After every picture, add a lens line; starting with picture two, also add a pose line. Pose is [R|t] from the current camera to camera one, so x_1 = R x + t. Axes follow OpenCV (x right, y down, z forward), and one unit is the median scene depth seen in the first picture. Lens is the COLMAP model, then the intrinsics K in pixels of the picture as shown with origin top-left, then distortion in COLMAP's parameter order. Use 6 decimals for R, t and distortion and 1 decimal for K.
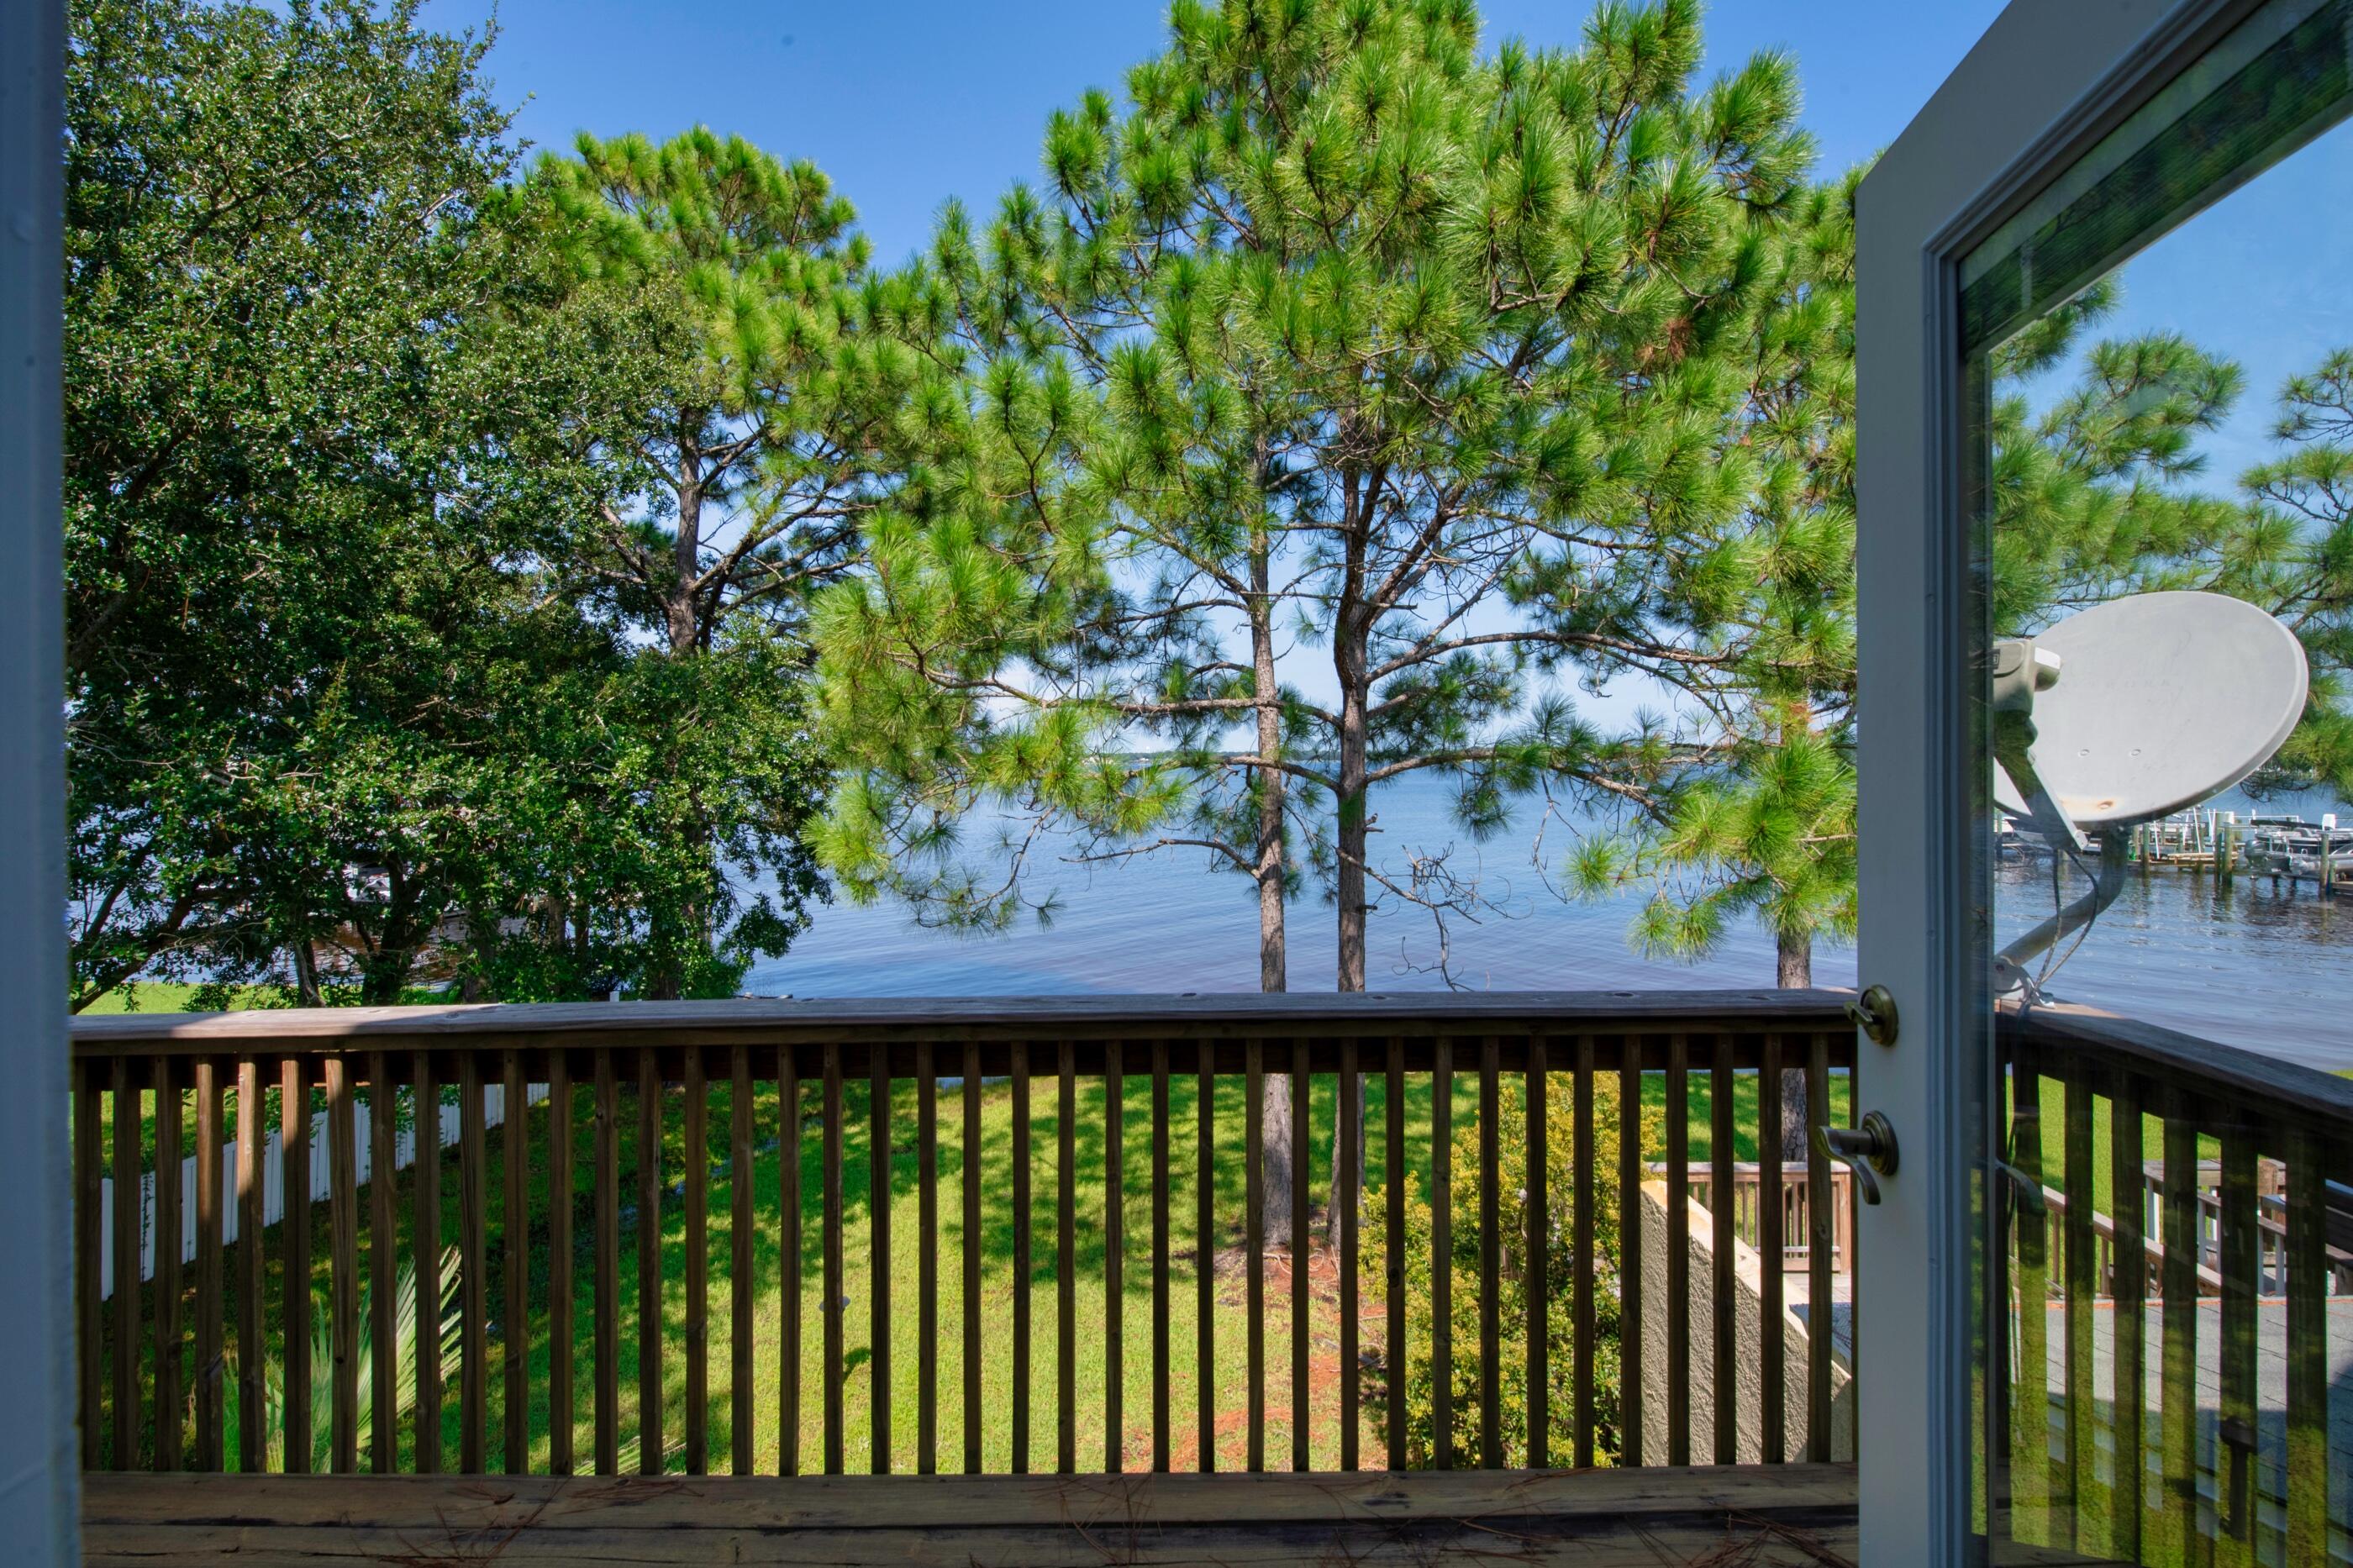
lens RADIAL K [[975.4, 0, 1173.7], [0, 975.4, 765.8], [0, 0, 1]] dist [-0.020260, -0.003076]
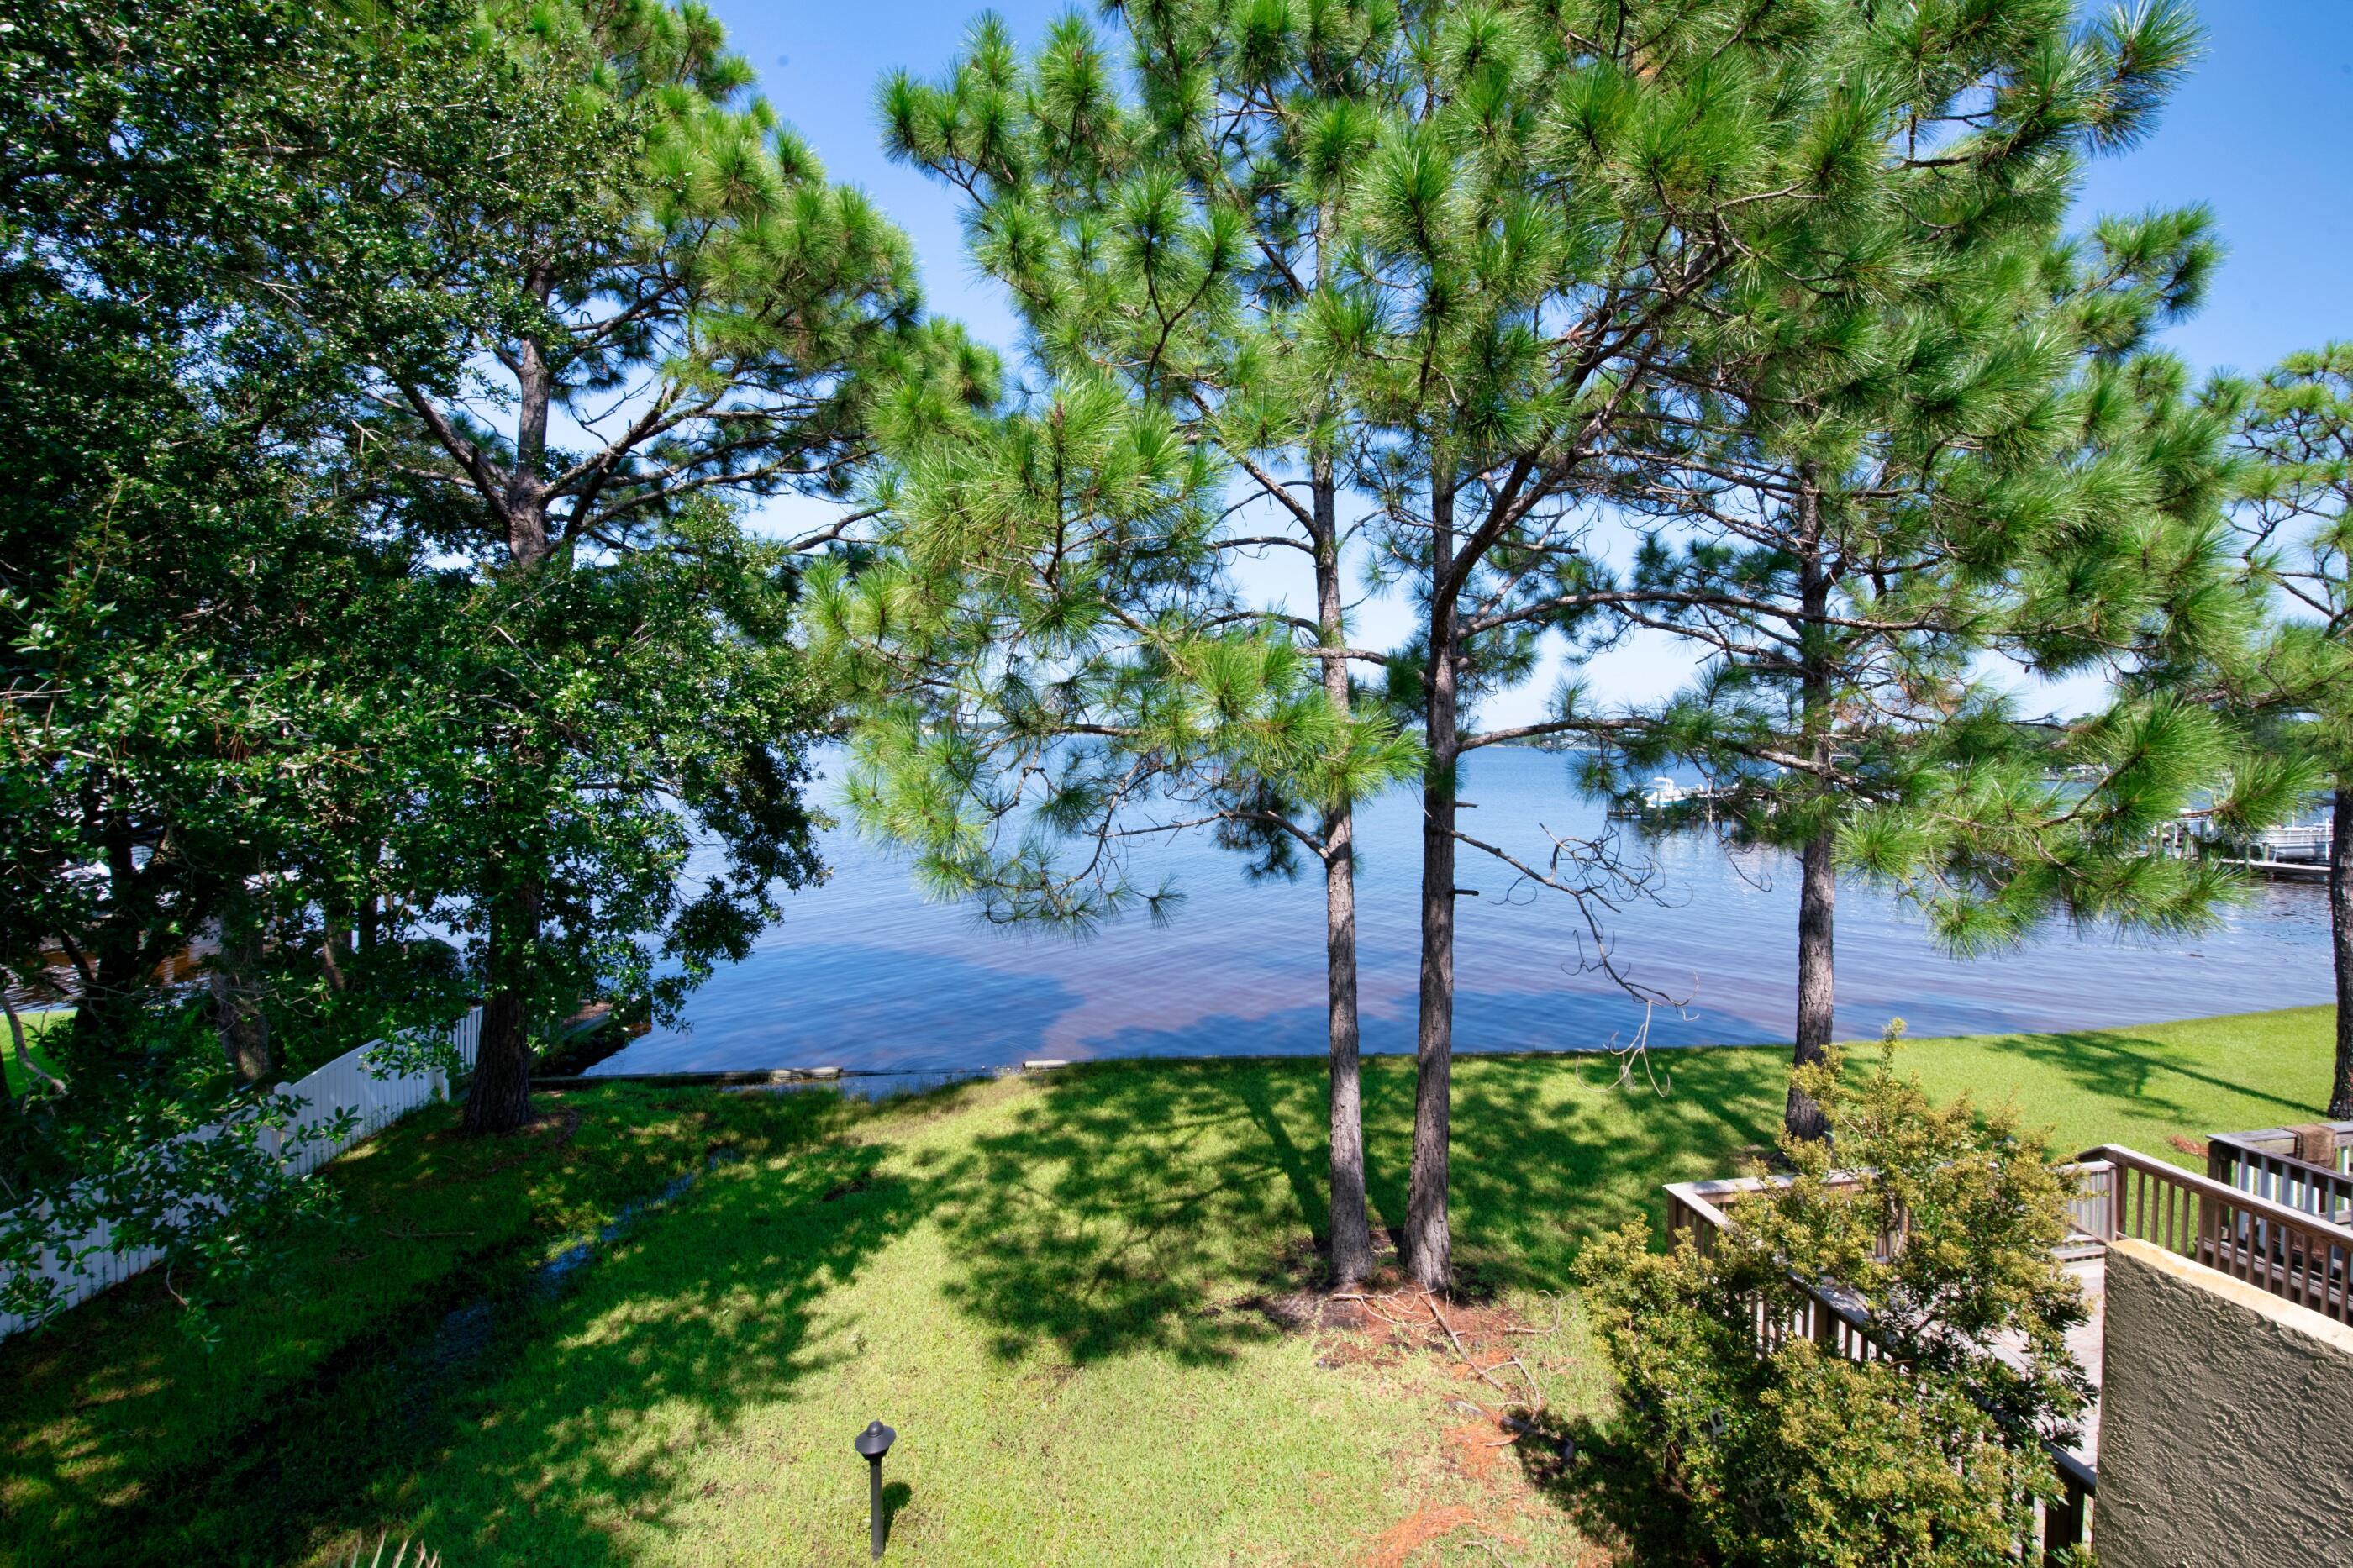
lens RADIAL K [[965.1, 0, 1185.4], [0, 965.1, 748.8], [0, 0, 1]] dist [-0.002499, -0.014331]
pose [[0.979802, 0.024334, 0.198483, -0.204204], [-0.026008, 0.999645, 0.005828, 0.015365], [-0.198271, -0.010872, 0.980087, 0.177776]]
